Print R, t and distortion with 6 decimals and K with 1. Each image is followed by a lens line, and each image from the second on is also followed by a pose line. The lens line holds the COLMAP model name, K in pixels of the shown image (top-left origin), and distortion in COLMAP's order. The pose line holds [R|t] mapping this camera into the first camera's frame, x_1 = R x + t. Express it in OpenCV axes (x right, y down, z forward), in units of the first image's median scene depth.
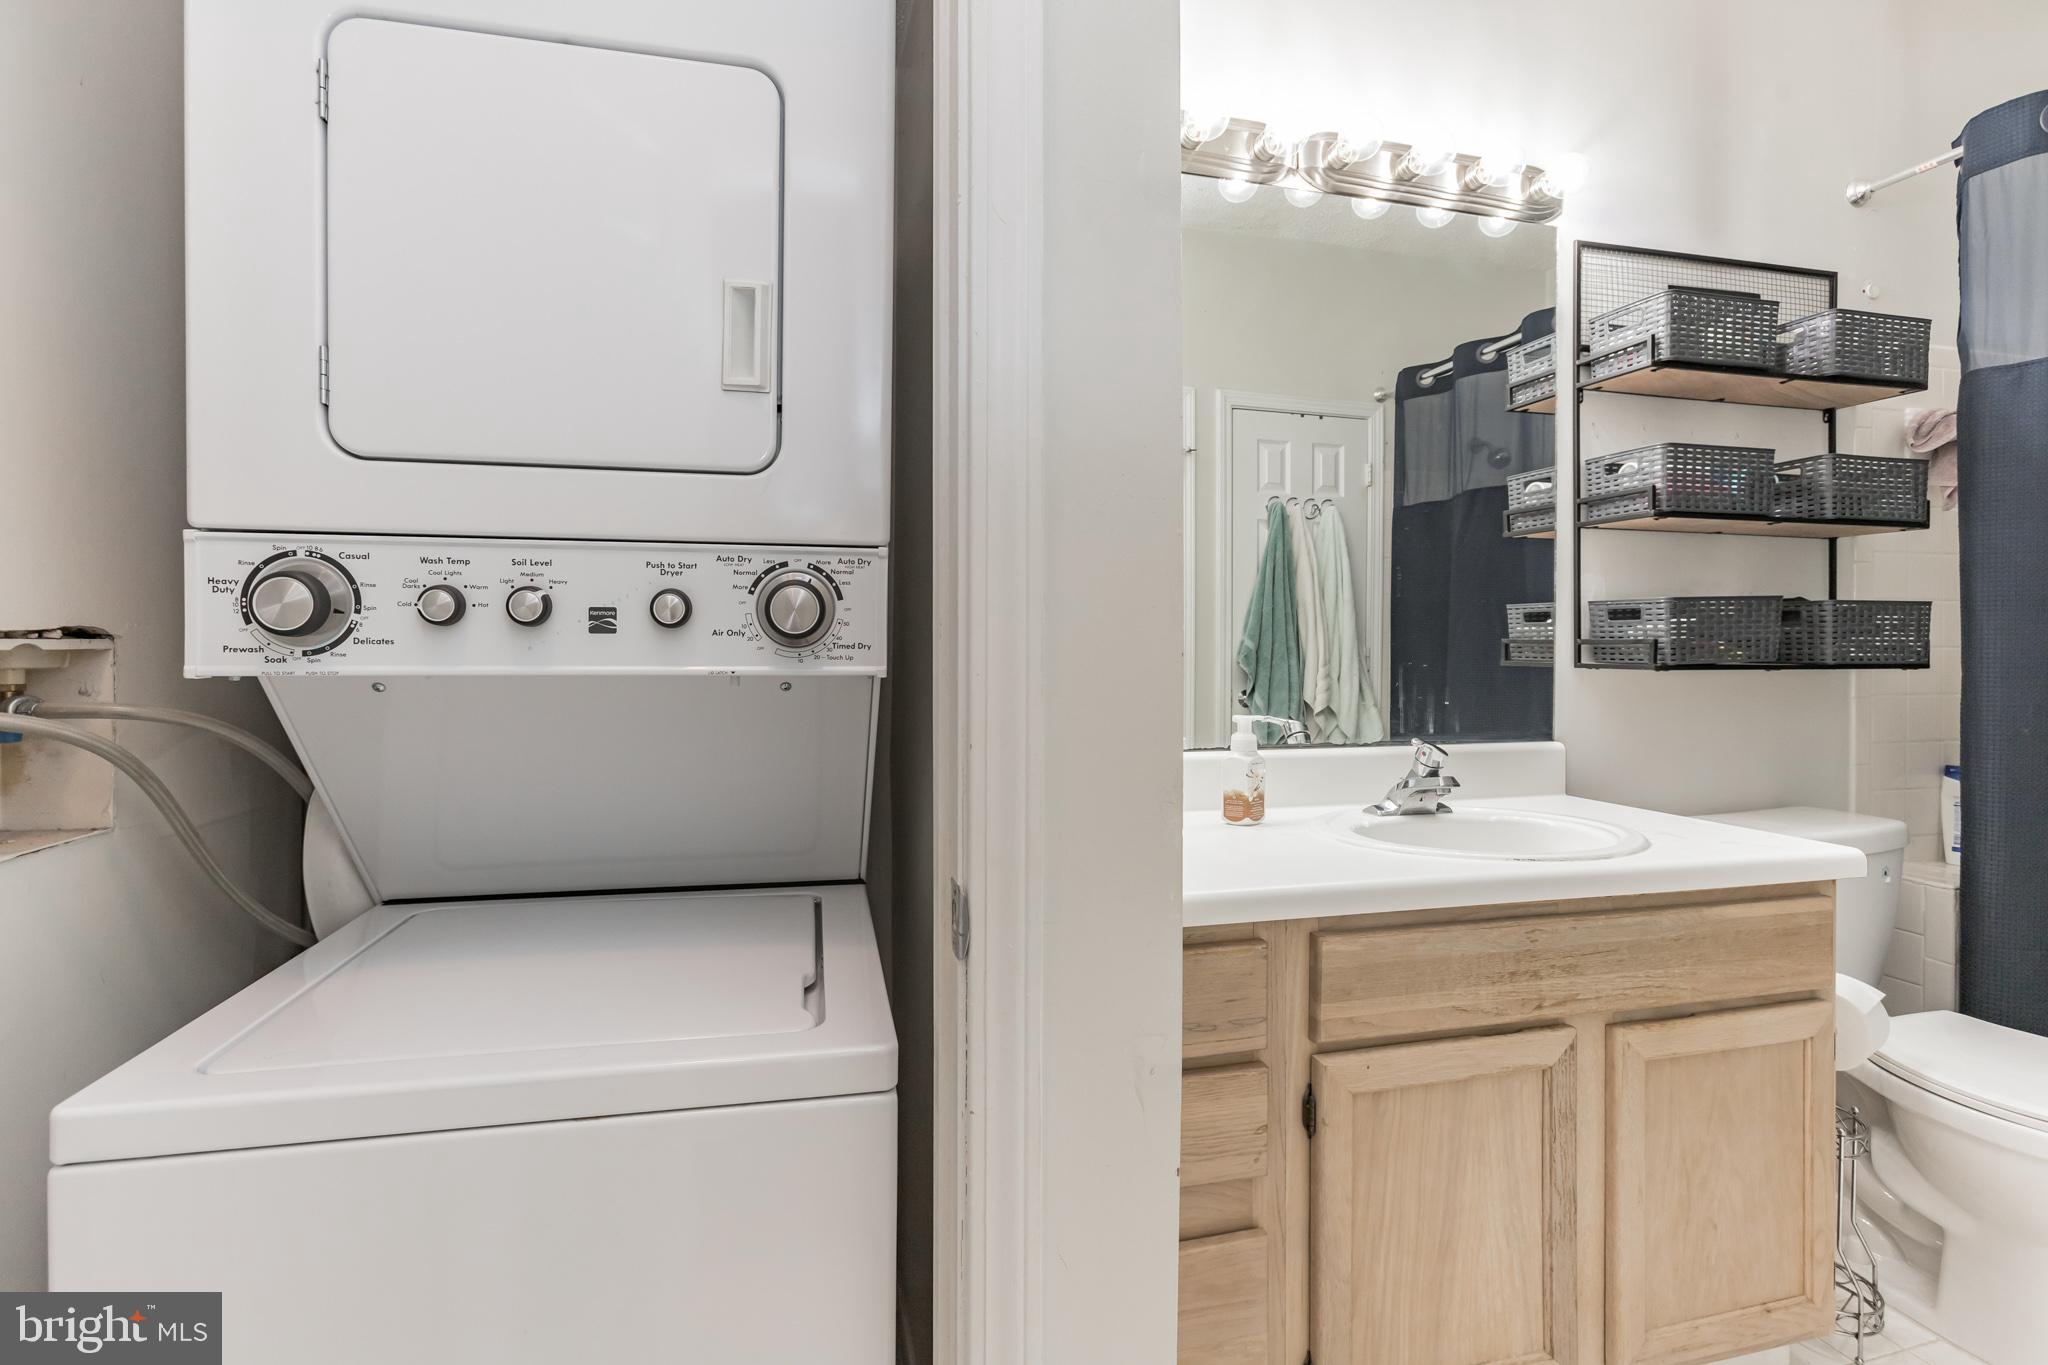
lens RADIAL K [[906.9, 0, 1025.7], [0, 906.9, 655.4], [0, 0, 1]] dist [-0.001383, 0.001312]
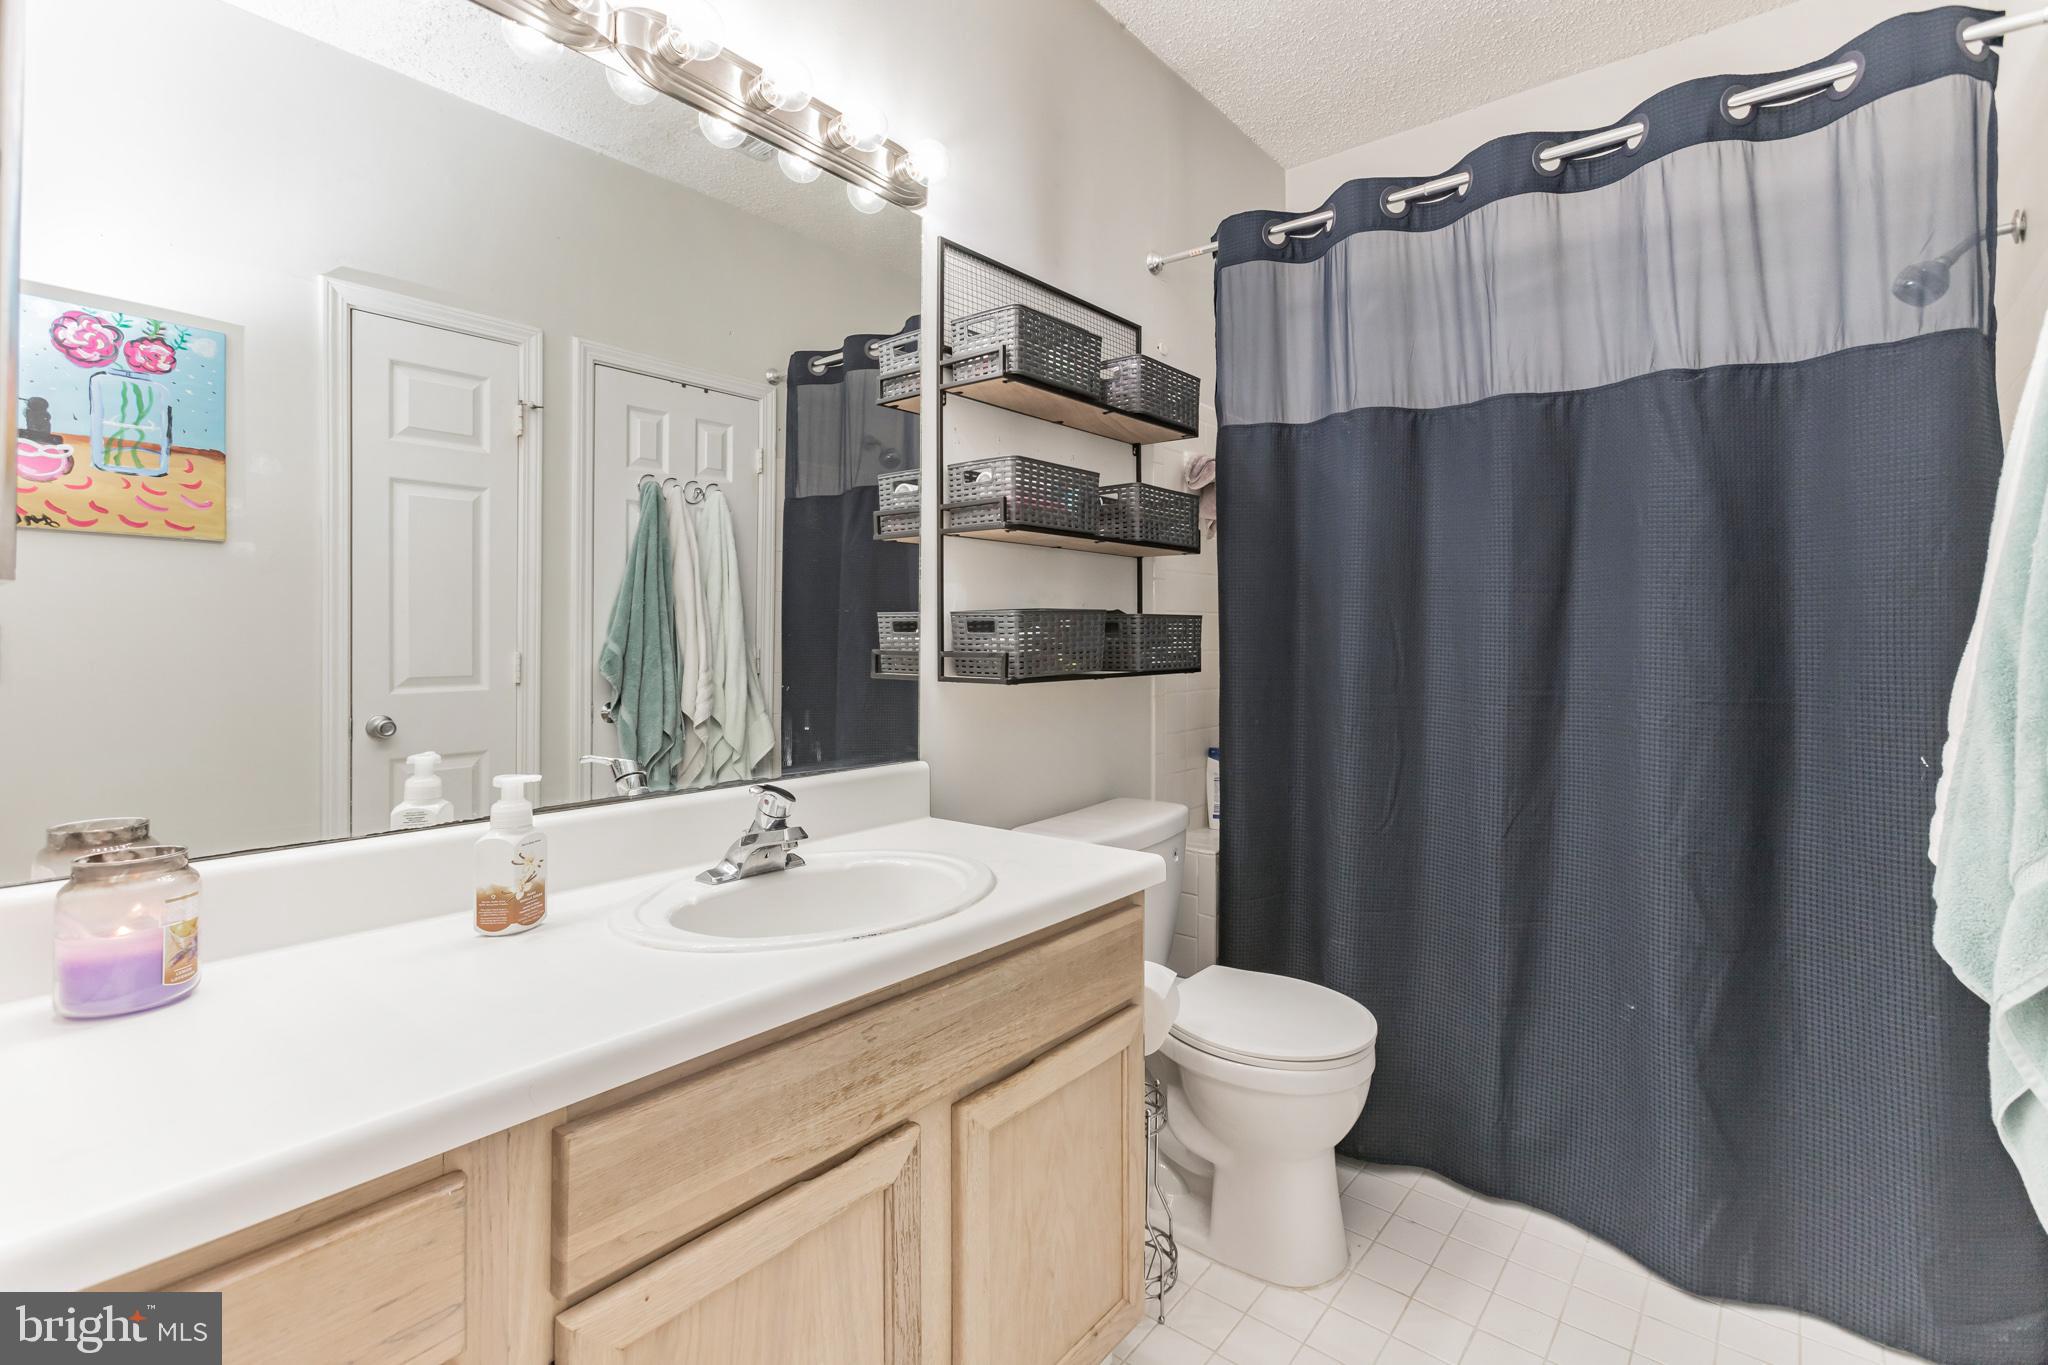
lens RADIAL K [[906.9, 0, 1025.7], [0, 906.9, 655.4], [0, 0, 1]] dist [-0.001383, 0.001312]
pose [[0.821480, -0.013398, 0.570080, 0.130516], [0.004721, 0.999849, 0.016695, -0.028010], [-0.570218, -0.011023, 0.821420, 0.154736]]
